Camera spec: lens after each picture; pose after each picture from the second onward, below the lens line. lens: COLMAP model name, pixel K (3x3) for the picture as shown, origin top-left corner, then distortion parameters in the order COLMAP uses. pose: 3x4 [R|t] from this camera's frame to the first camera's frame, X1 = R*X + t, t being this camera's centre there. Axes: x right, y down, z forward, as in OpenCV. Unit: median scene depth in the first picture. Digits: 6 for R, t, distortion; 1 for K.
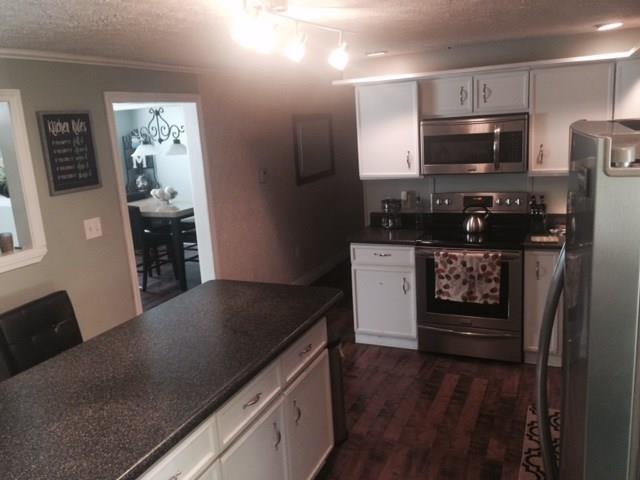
lens RADIAL K [[547.0, 0, 318.8], [0, 547.0, 240.5], [0, 0, 1]] dist [0.059884, -0.059351]
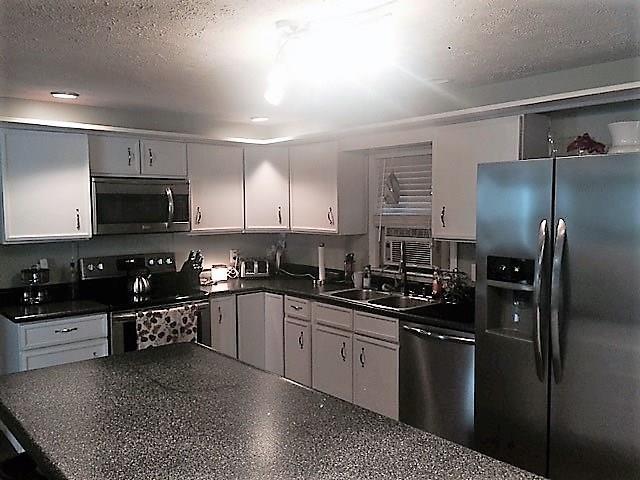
lens RADIAL K [[547.0, 0, 320.6], [0, 547.0, 238.8], [0, 0, 1]] dist [0.059884, -0.059351]
pose [[0.410065, 0.000445, 0.912056, -0.527525], [0.170640, 0.982304, -0.077200, 0.021971], [-0.895951, 0.187291, 0.402733, 0.317133]]
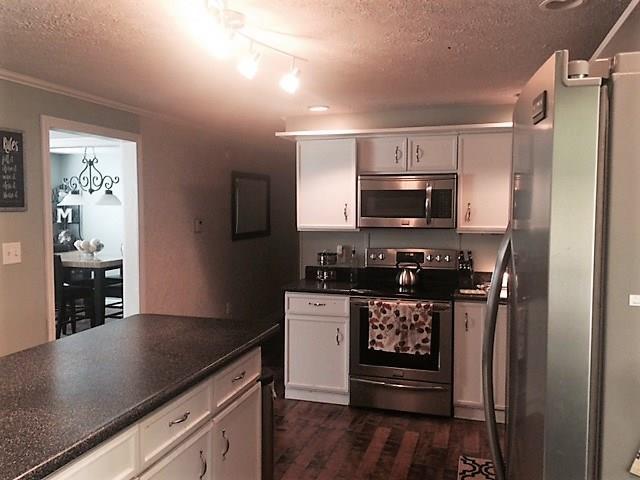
lens RADIAL K [[547.0, 0, 319.9], [0, 547.0, 238.5], [0, 0, 1]] dist [0.059884, -0.059351]
pose [[0.990226, 0.057573, 0.127034, -0.012450], [-0.037147, 0.986793, -0.157671, 0.070206], [-0.134433, 0.151411, 0.979287, 0.009564]]
